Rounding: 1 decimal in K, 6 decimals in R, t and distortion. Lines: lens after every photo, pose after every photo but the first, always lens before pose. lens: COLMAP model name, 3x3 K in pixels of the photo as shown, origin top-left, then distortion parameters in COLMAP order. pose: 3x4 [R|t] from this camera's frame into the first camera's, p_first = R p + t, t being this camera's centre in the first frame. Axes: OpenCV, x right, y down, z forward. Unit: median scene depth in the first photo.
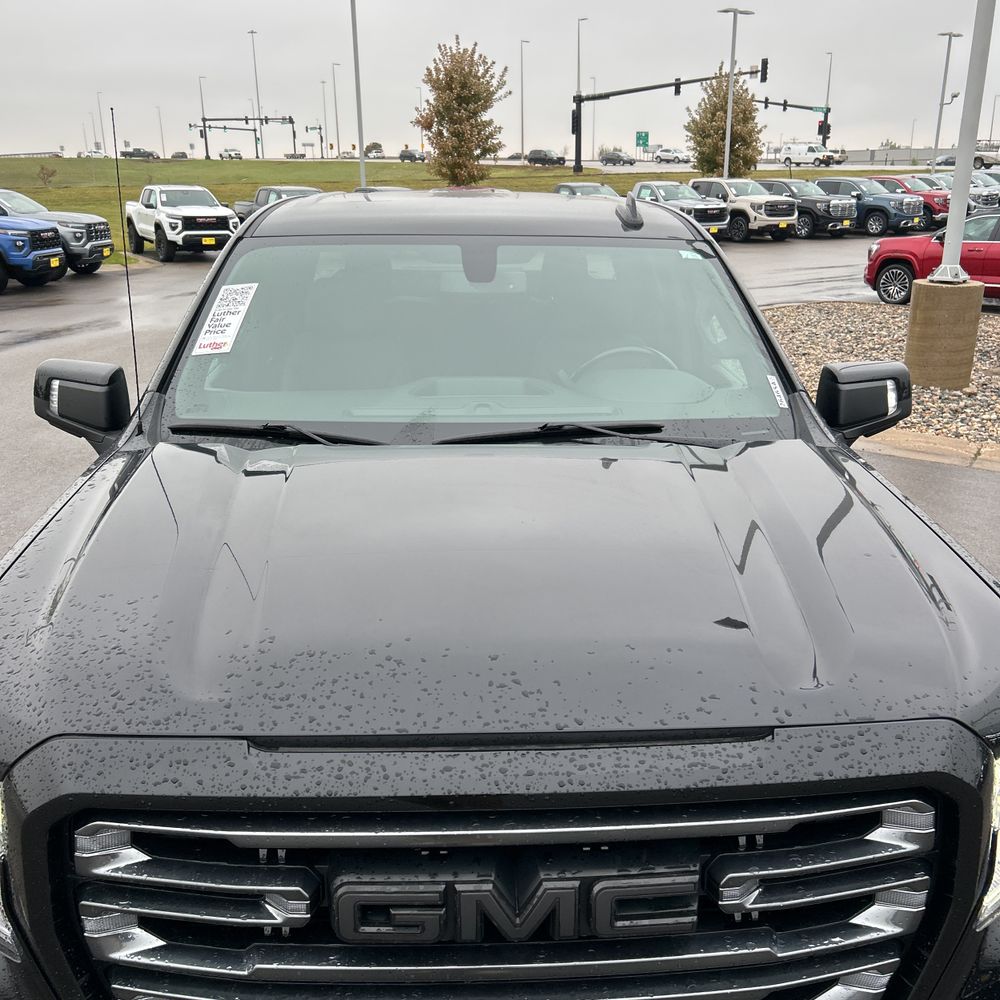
lens RADIAL K [[1006.9, 0, 507.1], [0, 1006.9, 487.0], [0, 0, 1]] dist [0.023236, 0.000000]
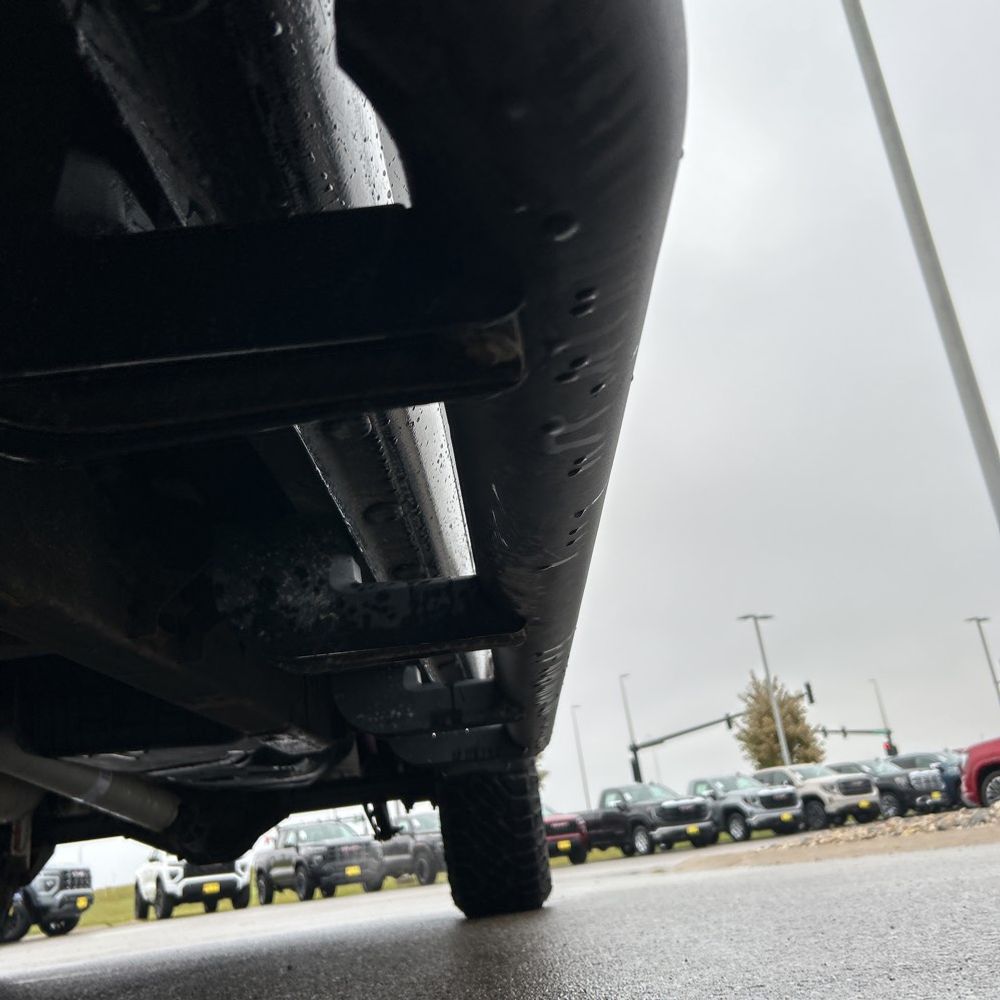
lens RADIAL K [[1006.9, 0, 494.4], [0, 1006.9, 496.6], [0, 0, 1]] dist [0.023236, 0.000000]
pose [[0.988308, -0.147189, -0.039781, 0.040985], [0.093501, 0.791168, -0.604410, 0.052093], [0.120436, 0.593624, 0.795680, 0.141113]]
